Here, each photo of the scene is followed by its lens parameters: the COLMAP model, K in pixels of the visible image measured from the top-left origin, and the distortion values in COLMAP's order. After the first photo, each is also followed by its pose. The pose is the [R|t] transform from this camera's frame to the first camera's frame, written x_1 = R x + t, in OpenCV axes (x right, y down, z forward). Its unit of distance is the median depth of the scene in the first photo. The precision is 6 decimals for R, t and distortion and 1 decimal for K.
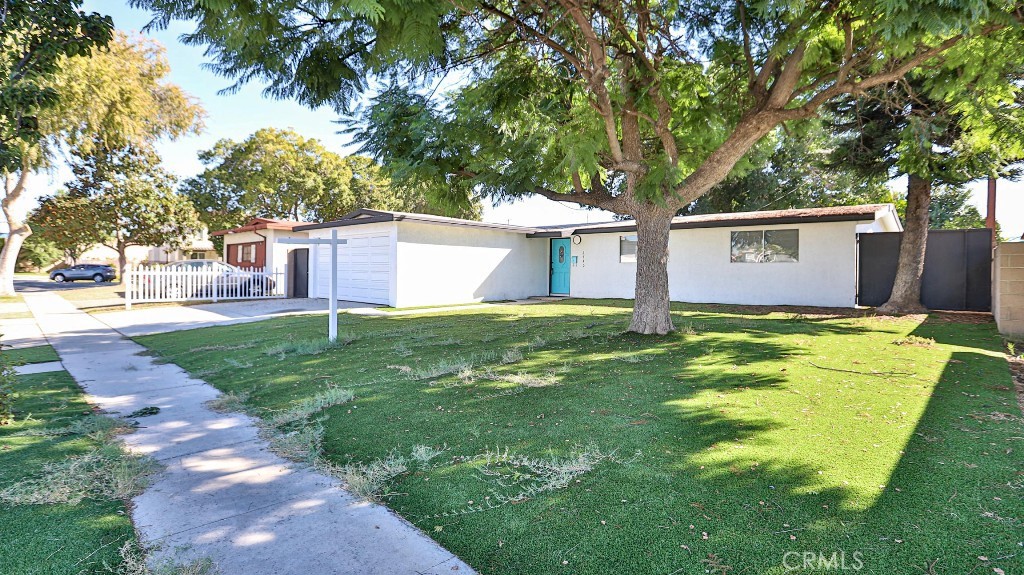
lens RADIAL K [[500.3, 0, 512.5], [0, 500.3, 271.8], [0, 0, 1]] dist [-0.051173, 0.020709]
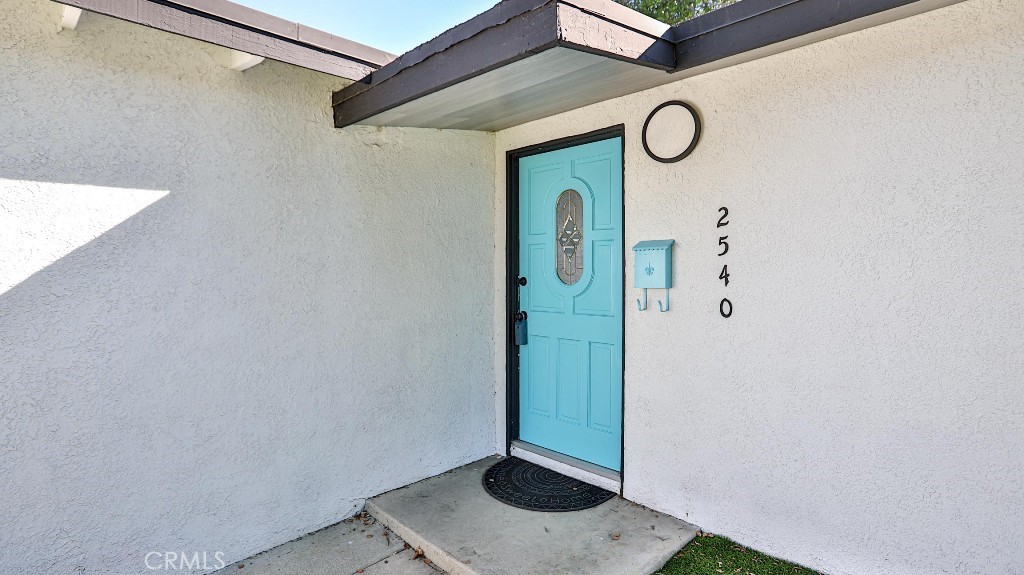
lens RADIAL K [[519.7, 0, 513.7], [0, 519.7, 279.8], [0, 0, 1]] dist [-0.047865, 0.019731]
pose [[0.998933, -0.009427, -0.045207, 0.115651], [0.009996, 0.999874, 0.012369, -0.028660], [0.045085, -0.012808, 0.998901, 1.094426]]
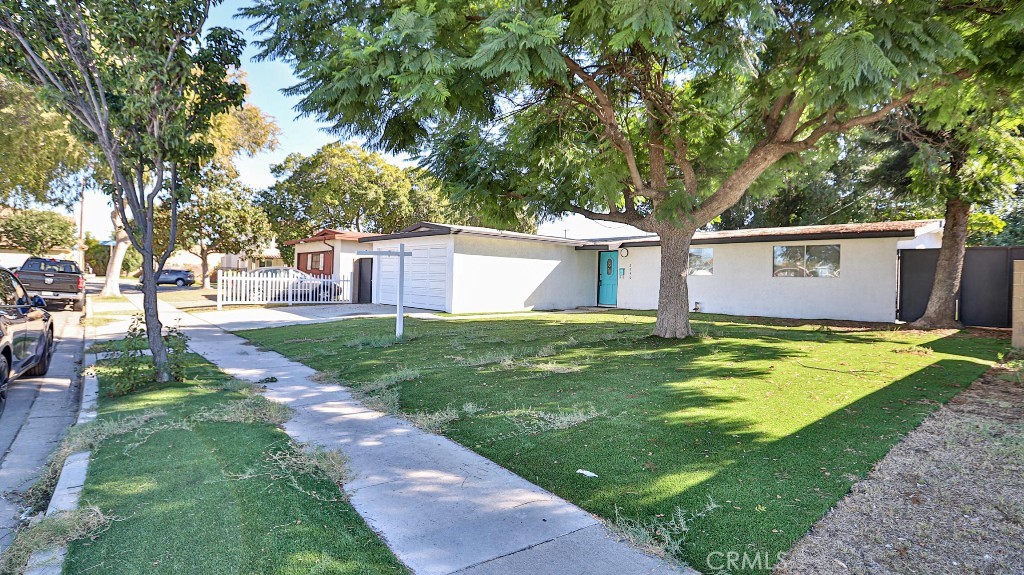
lens RADIAL K [[519.7, 0, 513.7], [0, 519.7, 279.8], [0, 0, 1]] dist [-0.047865, 0.019731]
pose [[0.993899, 0.015376, -0.109215, 0.025471], [-0.016068, 0.999856, -0.005455, 0.002383], [0.109115, 0.007177, 0.994003, -0.118428]]
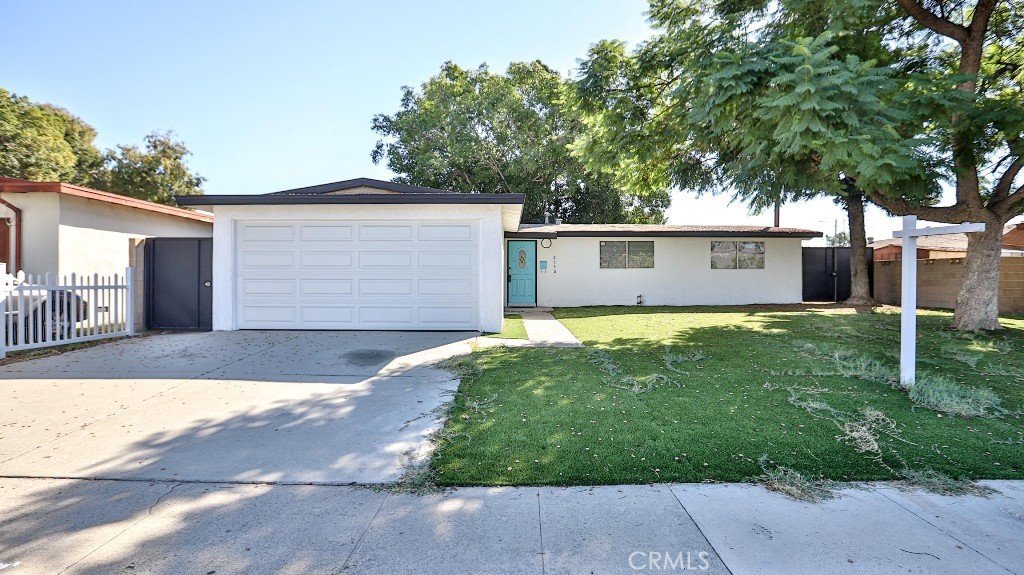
lens RADIAL K [[498.4, 0, 512.2], [0, 498.4, 280.7], [0, 0, 1]] dist [-0.054199, 0.021344]
pose [[0.739325, -0.011949, 0.673242, -0.670721], [0.008633, 0.999929, 0.008267, -0.005121], [-0.673293, -0.000300, 0.739376, 0.490782]]
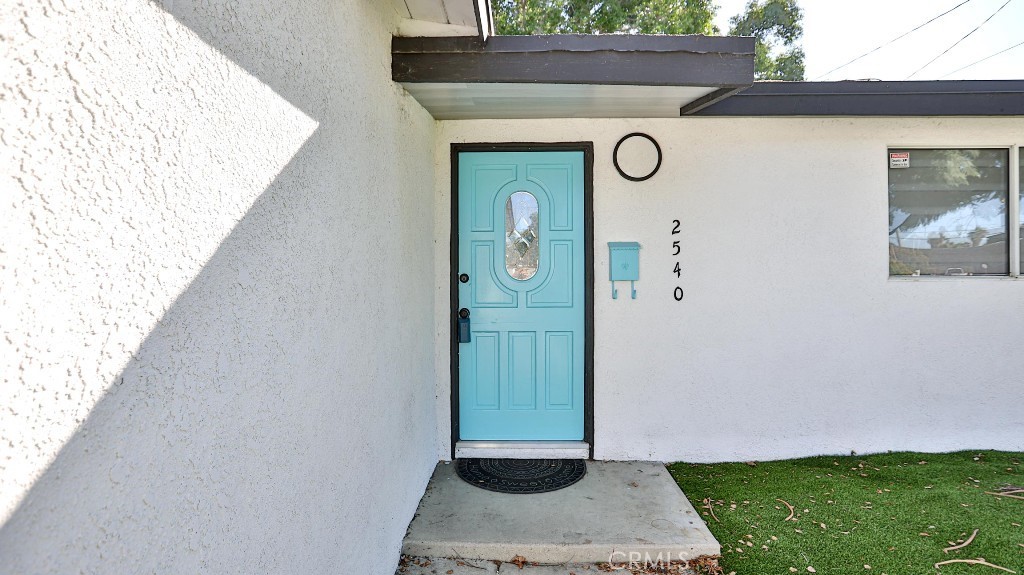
lens RADIAL K [[512.3, 0, 512.0], [0, 512.3, 287.5], [0, 0, 1]] dist [-0.057841, 0.000003]
pose [[0.740159, -0.022987, 0.672038, -0.042948], [0.014547, 0.999729, 0.018173, -0.024271], [-0.672274, -0.003675, 0.740293, 1.152006]]
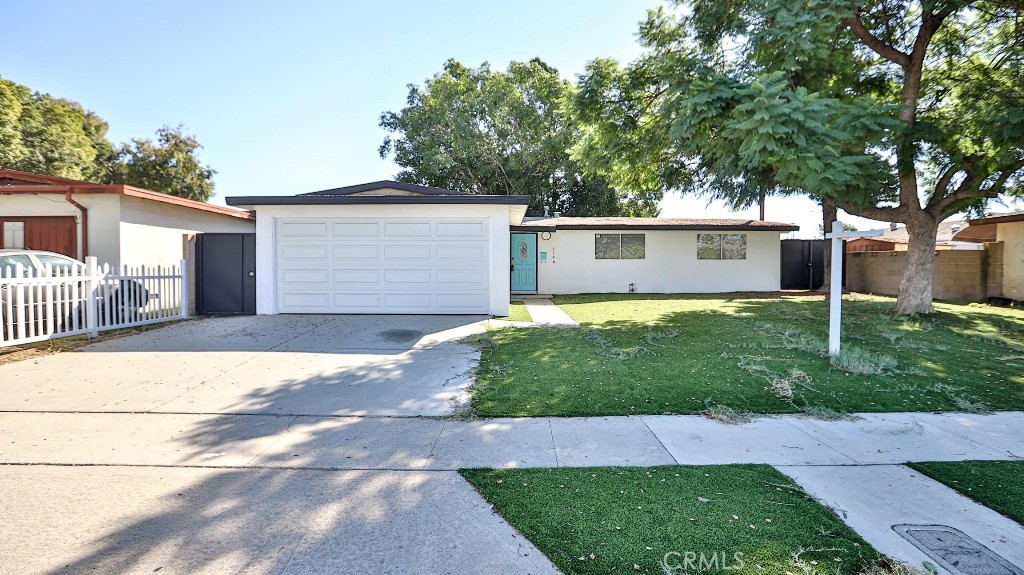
lens RADIAL K [[496.8, 0, 512.3], [0, 496.8, 281.1], [0, 0, 1]] dist [-0.052541, 0.019852]
pose [[0.734757, -0.028573, 0.677728, -0.749124], [0.008235, 0.999415, 0.033208, -0.009483], [-0.678280, -0.018819, 0.734562, 0.426863]]
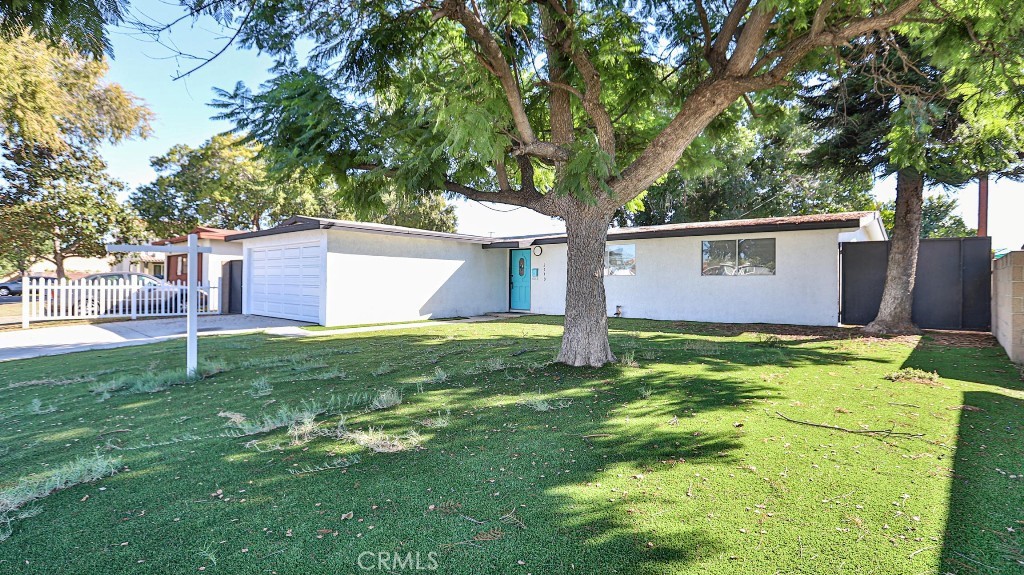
lens RADIAL K [[498.4, 0, 512.2], [0, 498.4, 280.7], [0, 0, 1]] dist [-0.054199, 0.021344]
pose [[0.999755, 0.000172, 0.022126, 0.080857], [0.000004, 0.999968, -0.007974, -0.002374], [-0.022127, 0.007972, 0.999723, 0.115933]]
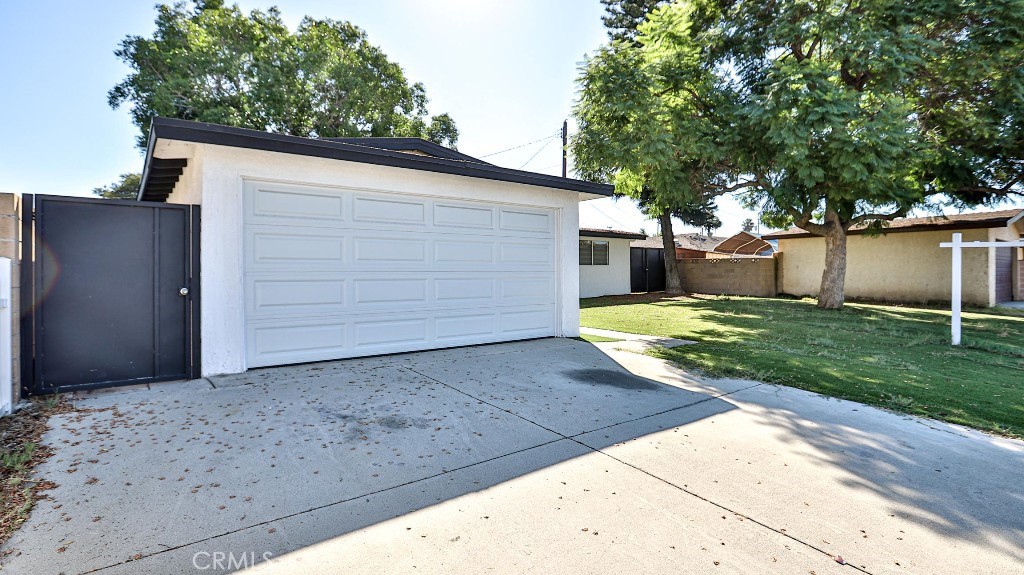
lens RADIAL K [[519.7, 0, 513.7], [0, 519.7, 279.8], [0, 0, 1]] dist [-0.047865, 0.019731]
pose [[0.148909, -0.024391, 0.988550, -0.864467], [0.009427, 0.999685, 0.023246, -0.013478], [-0.988806, 0.005857, 0.149092, 0.983126]]
